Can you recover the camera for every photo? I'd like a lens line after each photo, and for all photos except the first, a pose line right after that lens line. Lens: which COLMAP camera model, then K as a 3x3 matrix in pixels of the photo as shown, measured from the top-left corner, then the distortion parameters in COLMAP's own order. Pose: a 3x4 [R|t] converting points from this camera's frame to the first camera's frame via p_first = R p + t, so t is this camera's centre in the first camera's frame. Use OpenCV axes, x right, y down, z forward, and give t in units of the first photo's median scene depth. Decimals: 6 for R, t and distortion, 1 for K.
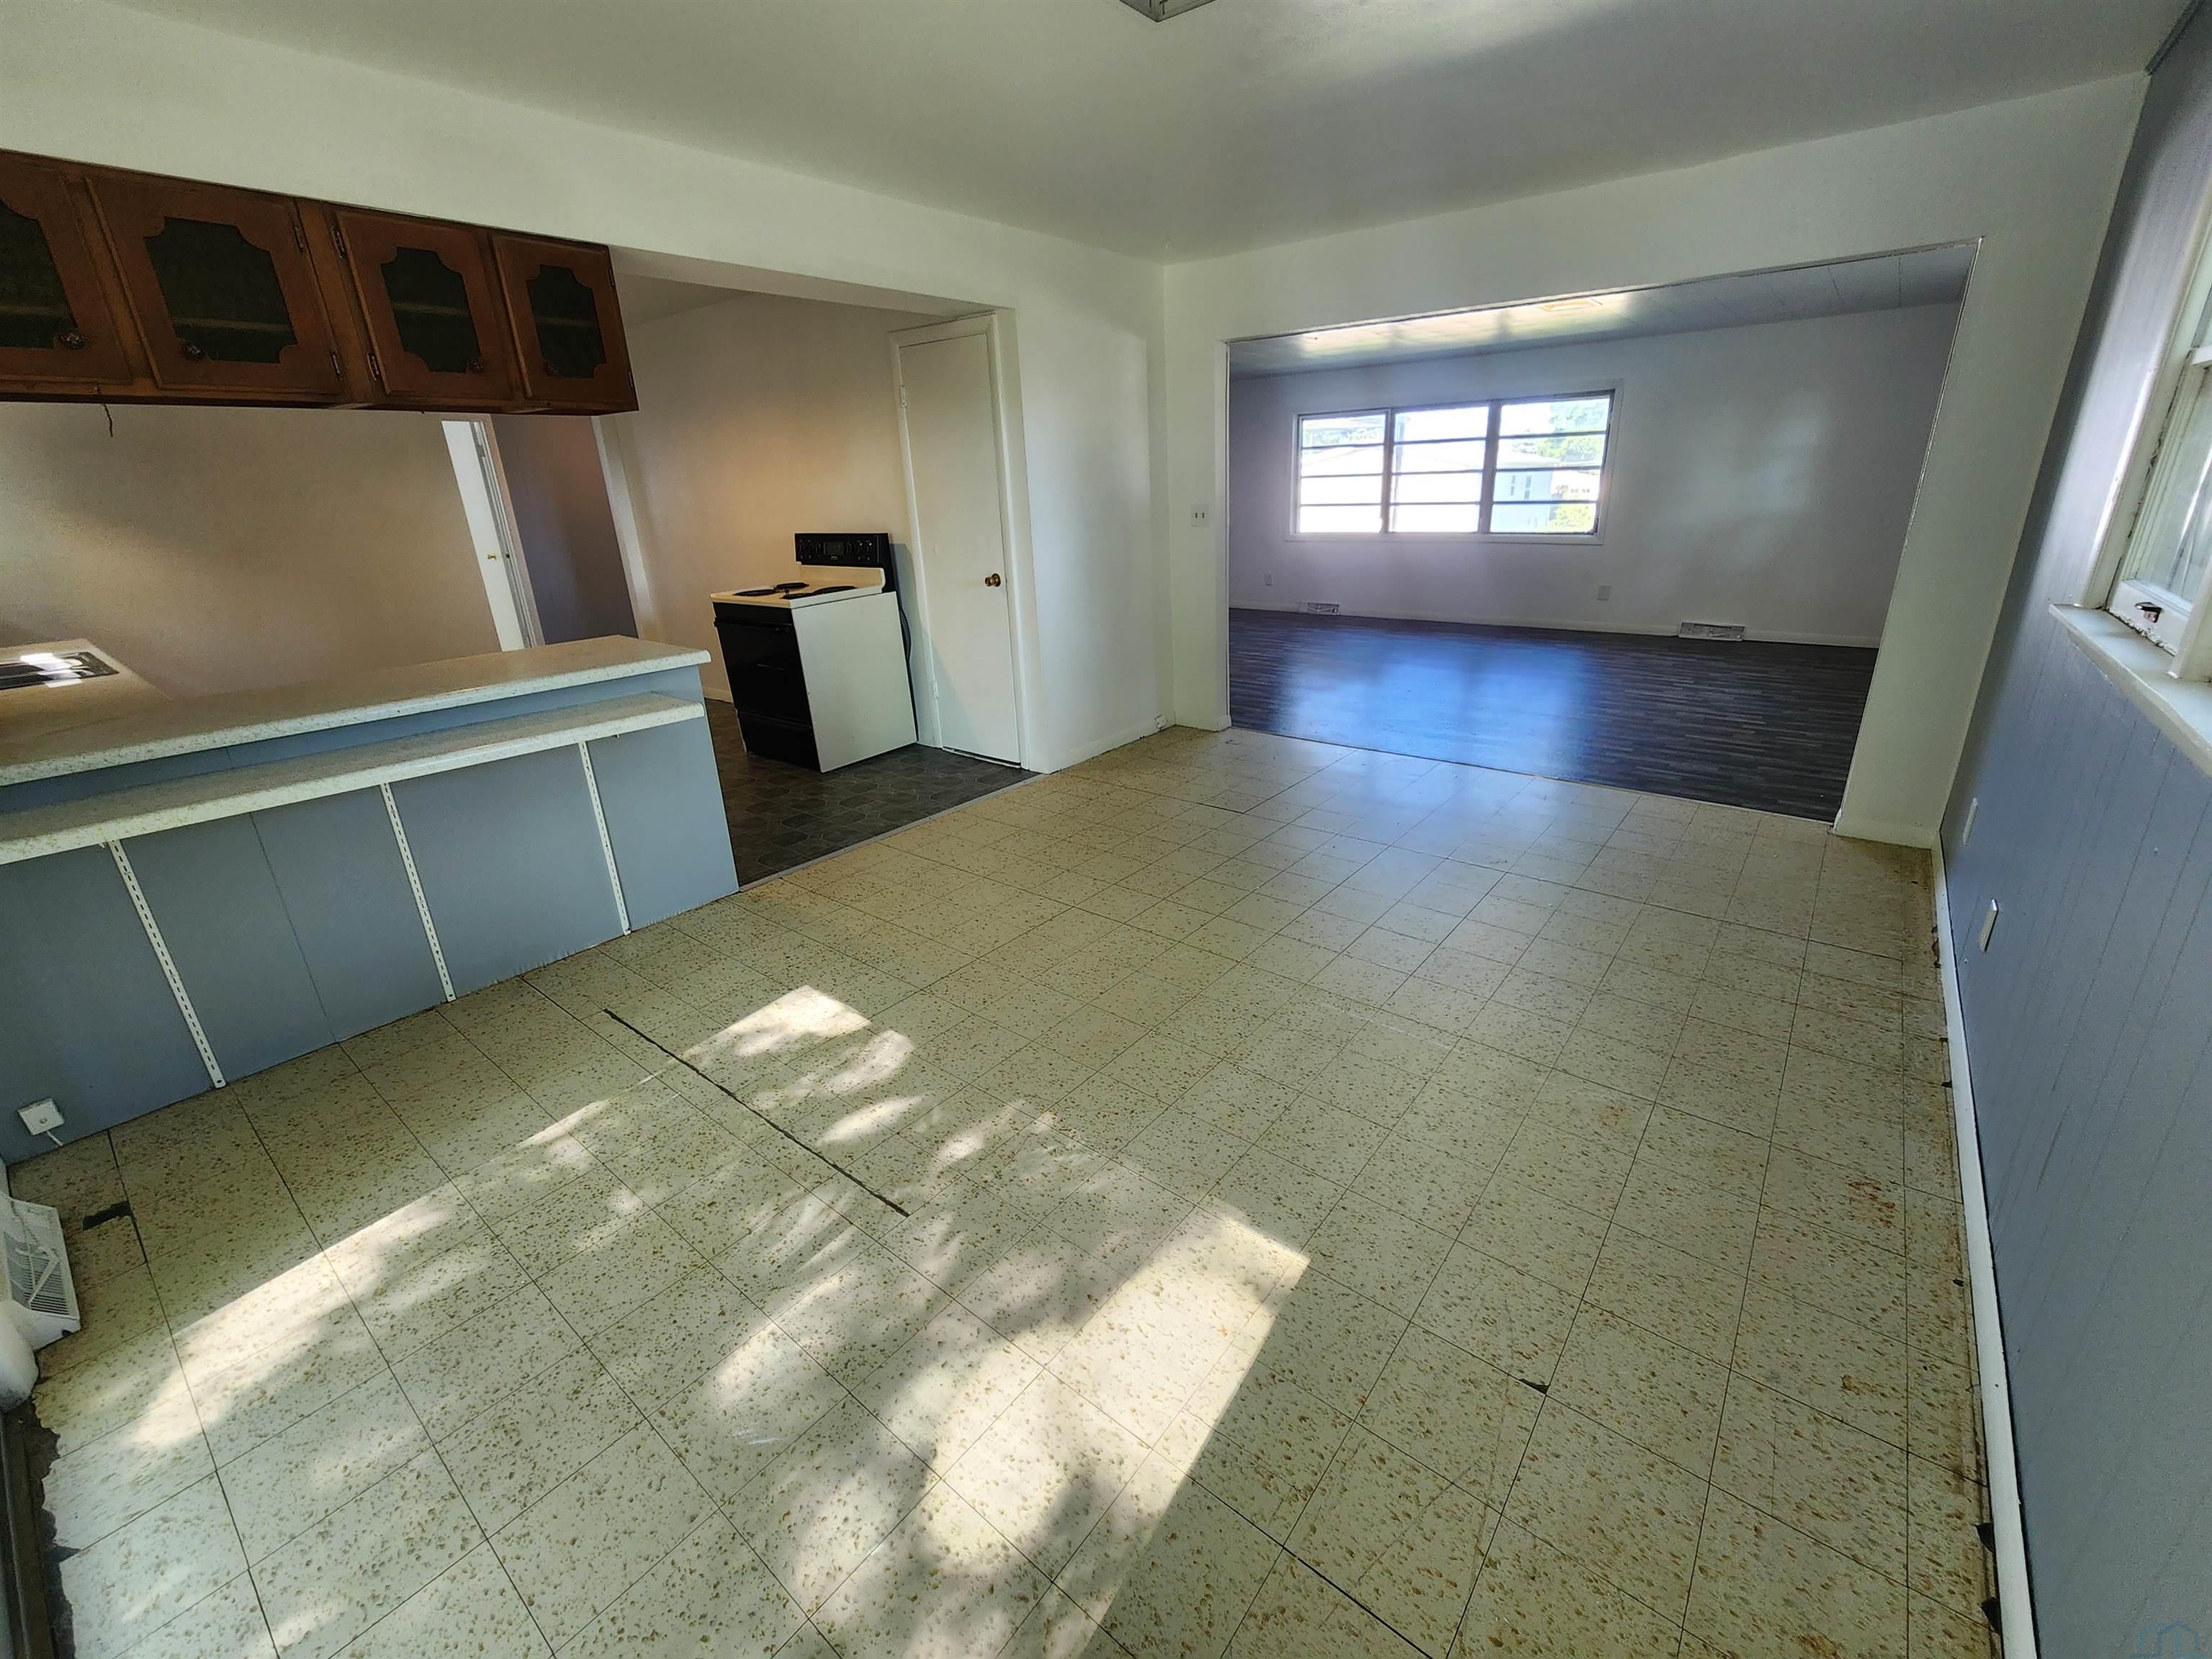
lens RADIAL K [[910.9, 0, 1106.7], [0, 910.9, 824.4], [0, 0, 1]] dist [-0.003826, -0.000667]
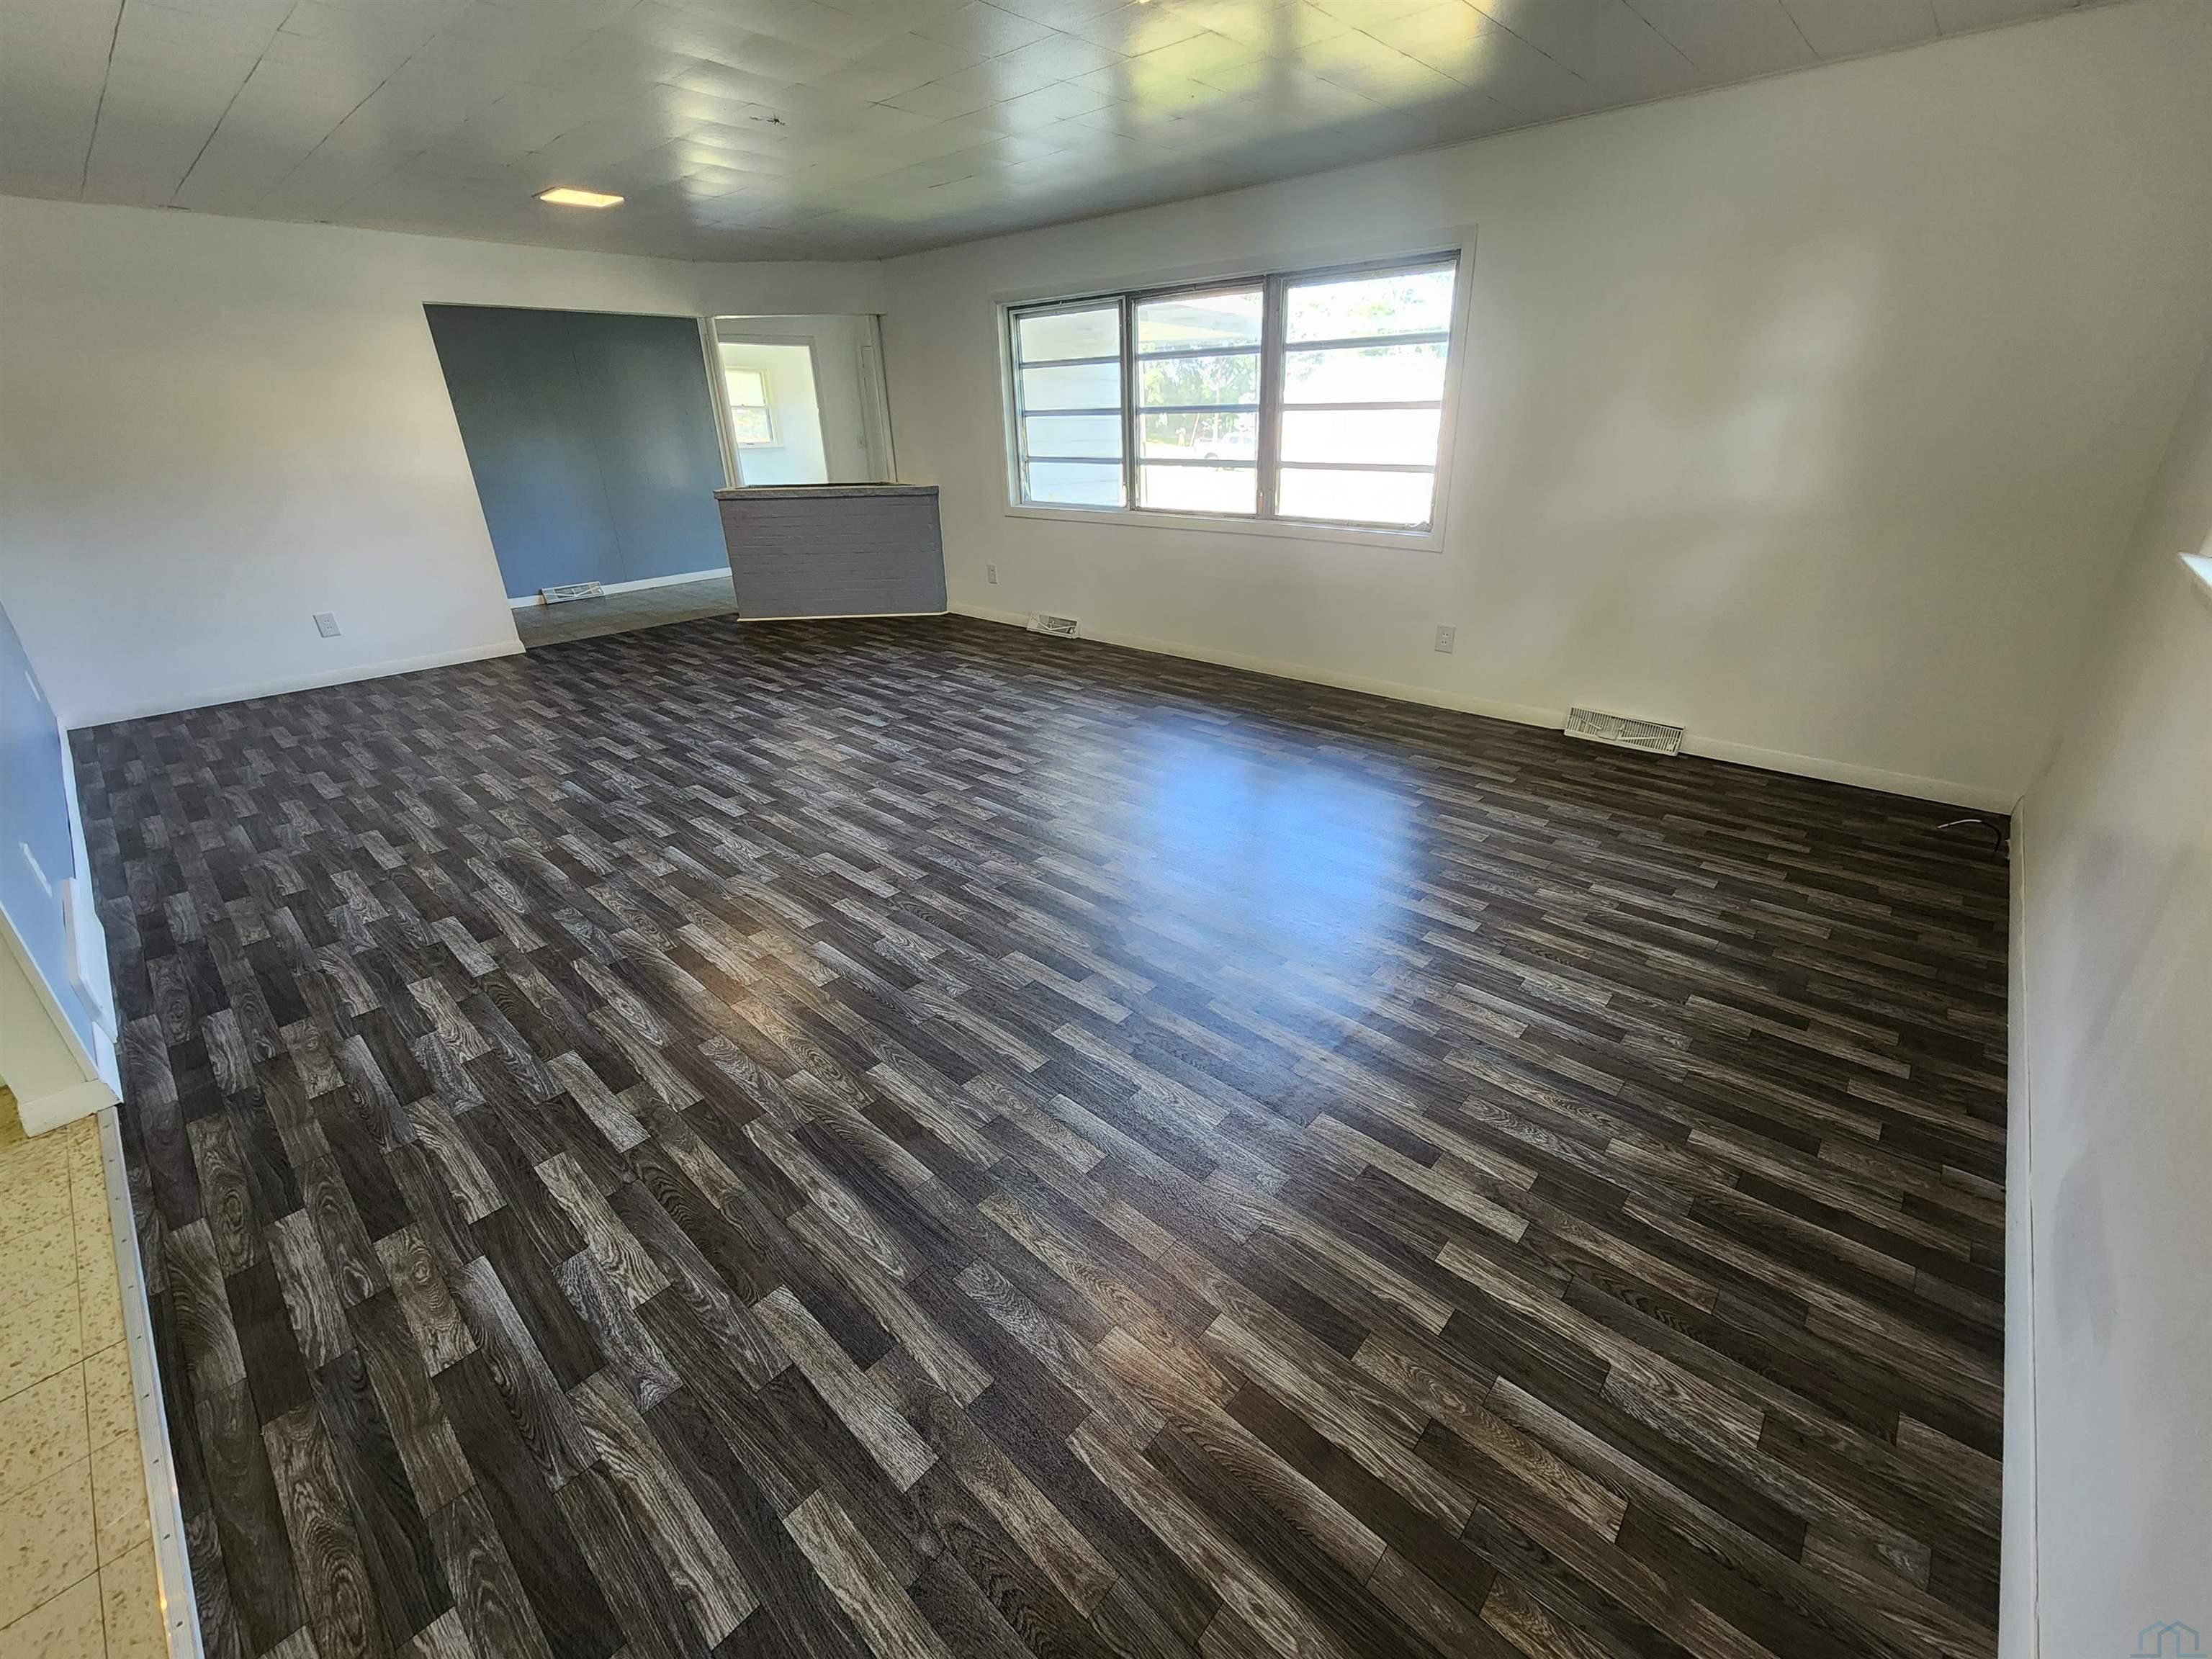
lens RADIAL K [[910.9, 0, 1118.5], [0, 910.9, 824.8], [0, 0, 1]] dist [-0.003826, -0.000667]
pose [[0.998577, 0.039952, -0.035332, 0.372495], [-0.037736, 0.997406, 0.061301, -0.168453], [0.037690, -0.059880, 0.997494, 0.435091]]
